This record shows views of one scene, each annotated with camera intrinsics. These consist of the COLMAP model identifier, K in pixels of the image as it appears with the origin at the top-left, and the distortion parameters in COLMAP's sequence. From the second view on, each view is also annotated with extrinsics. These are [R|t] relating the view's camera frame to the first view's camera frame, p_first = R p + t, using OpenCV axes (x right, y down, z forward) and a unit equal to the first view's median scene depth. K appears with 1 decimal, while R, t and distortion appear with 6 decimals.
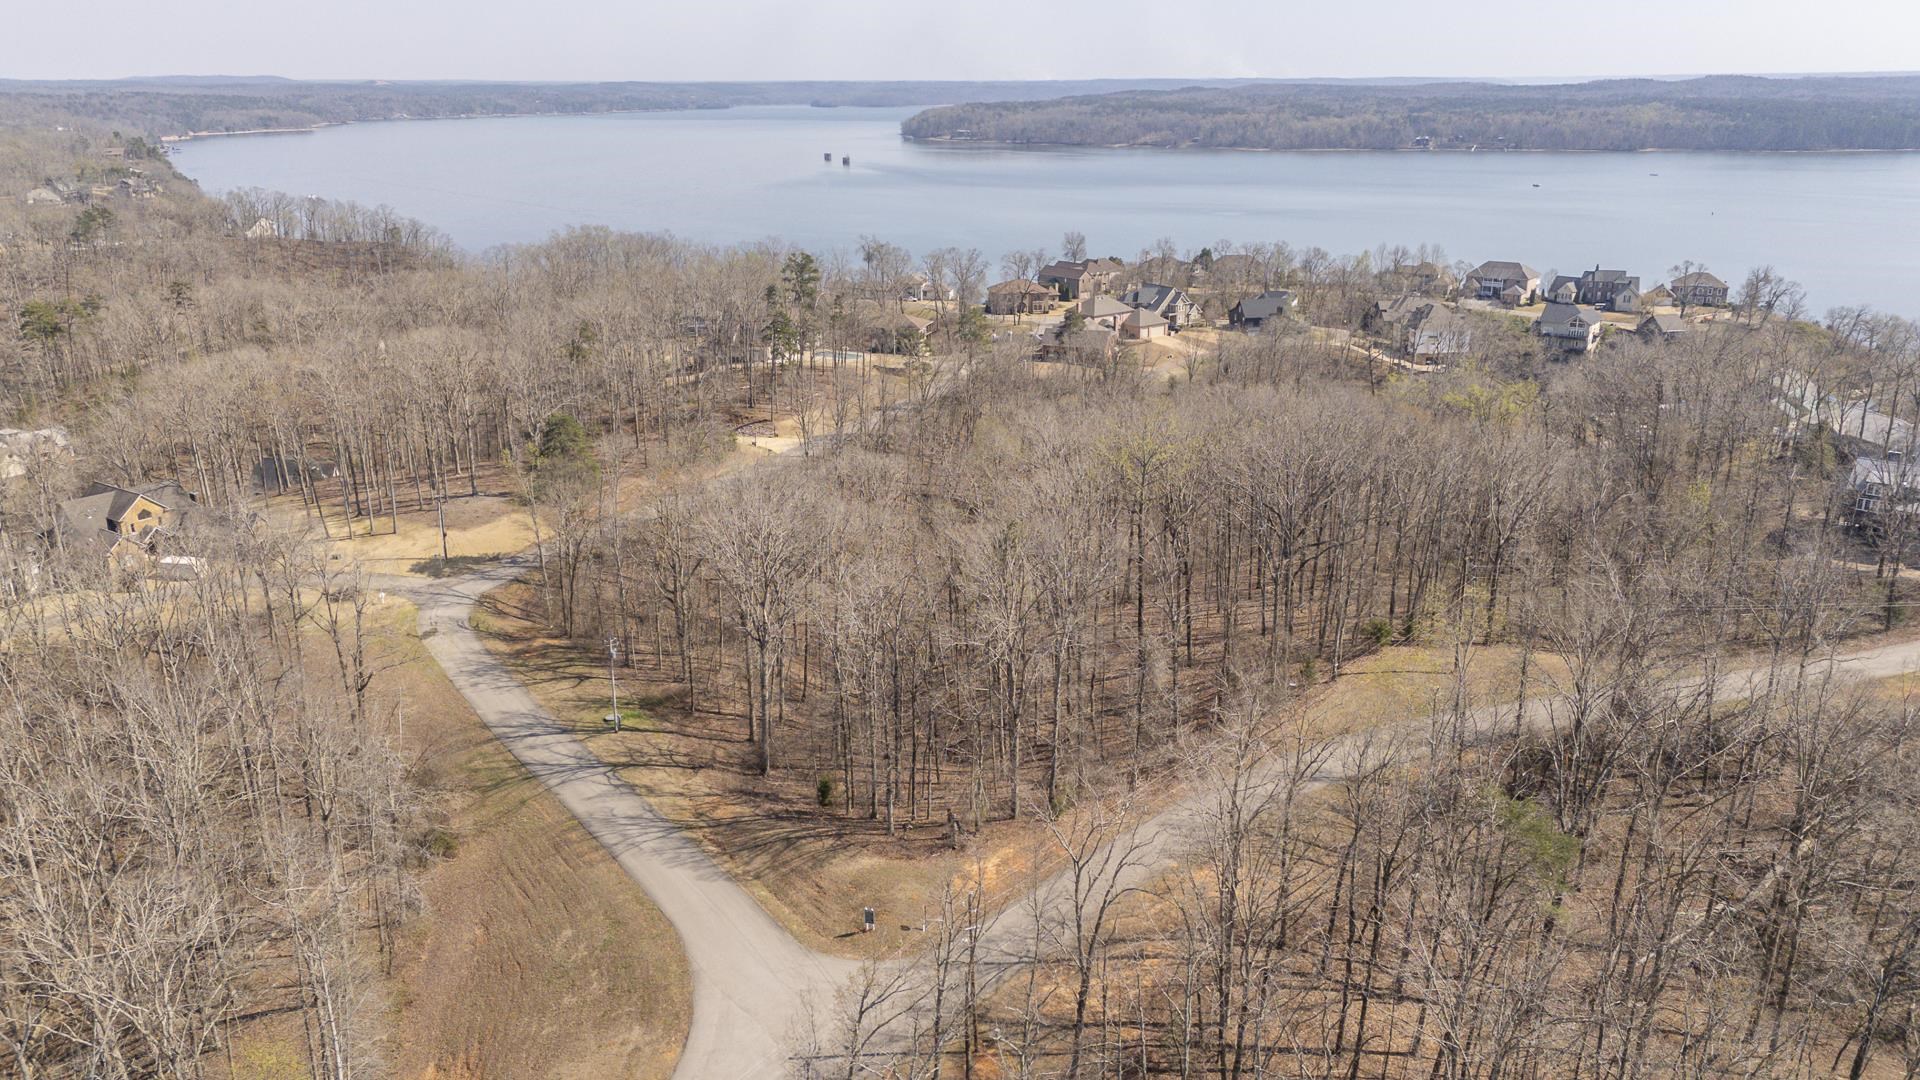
lens RADIAL K [[1405.8, 0, 966.2], [0, 1405.8, 536.1], [0, 0, 1]] dist [0.078167, -0.078710]
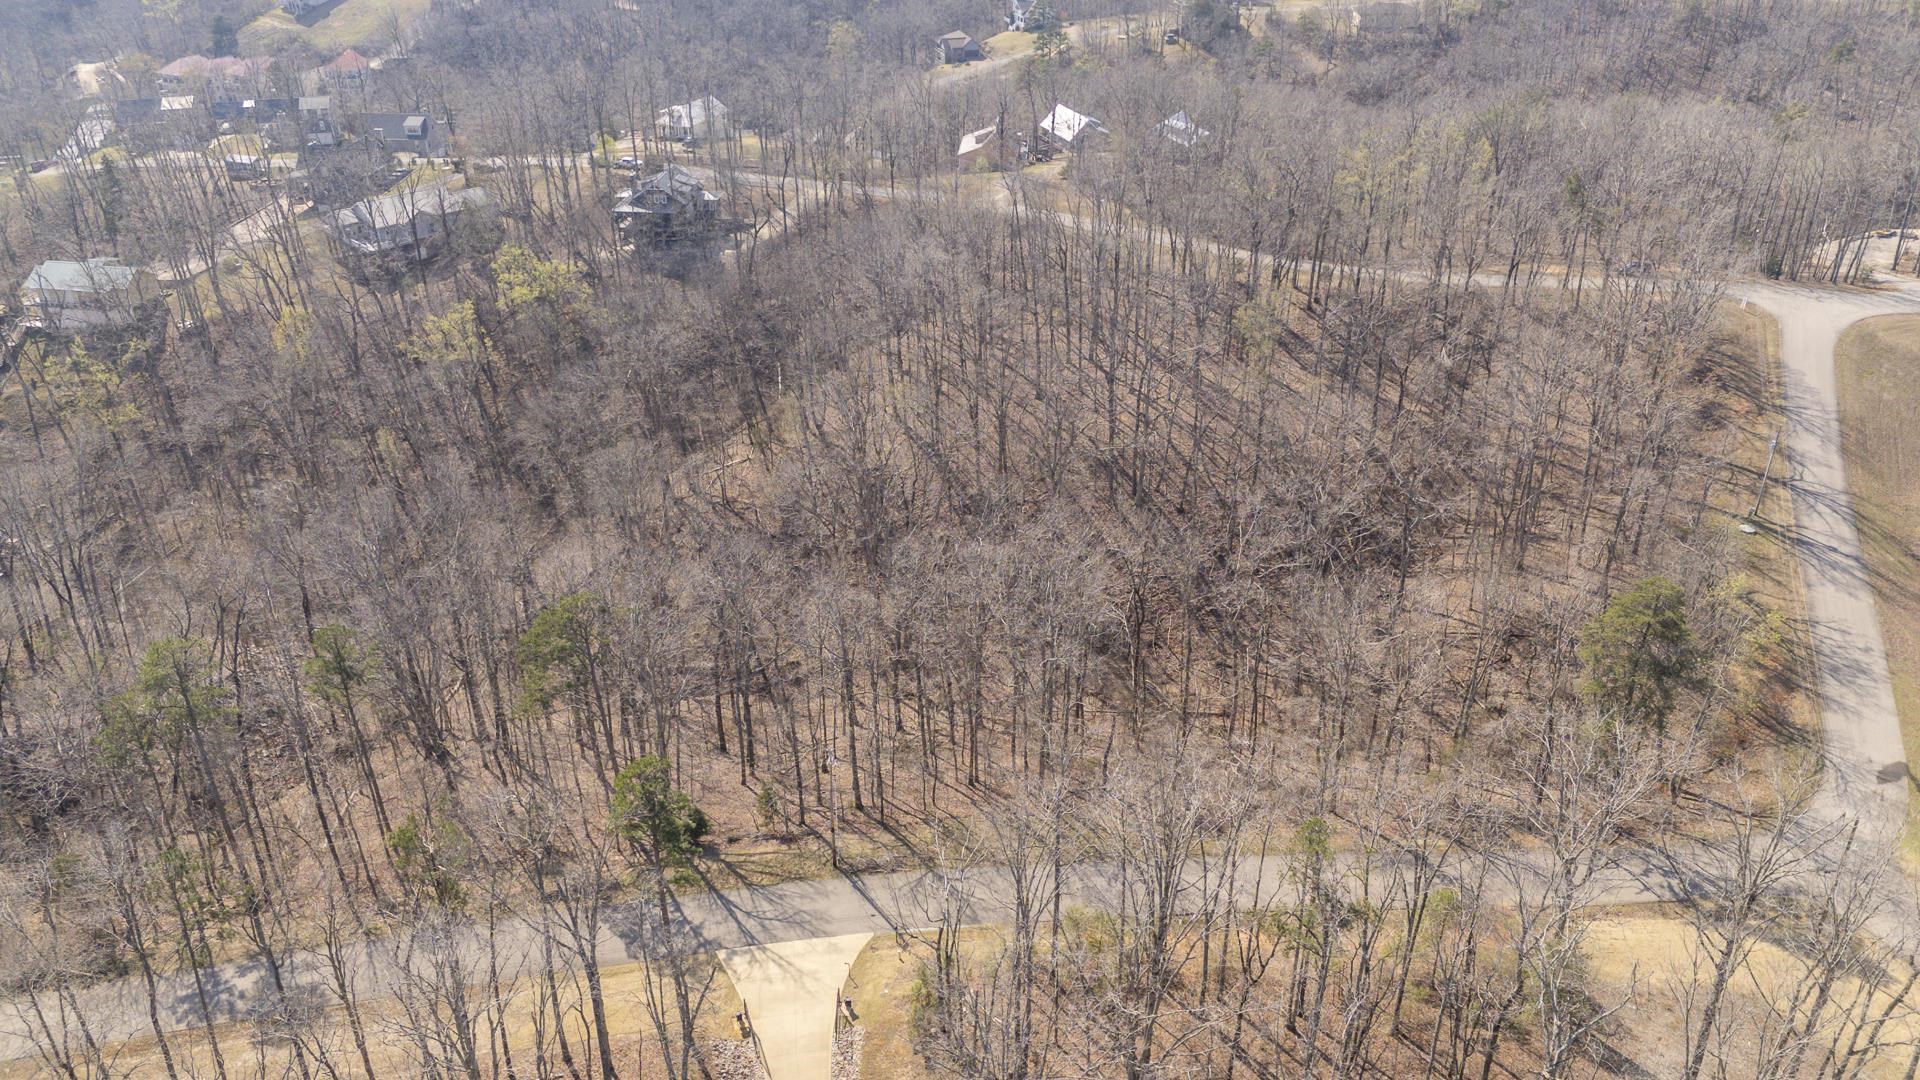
lens RADIAL K [[1405.8, 0, 966.2], [0, 1405.8, 536.1], [0, 0, 1]] dist [0.078167, -0.078710]
pose [[-0.562030, -0.423618, 0.710402, -0.230030], [0.250854, 0.731134, 0.634441, -0.231424], [-0.788159, 0.534782, -0.304653, 0.606216]]
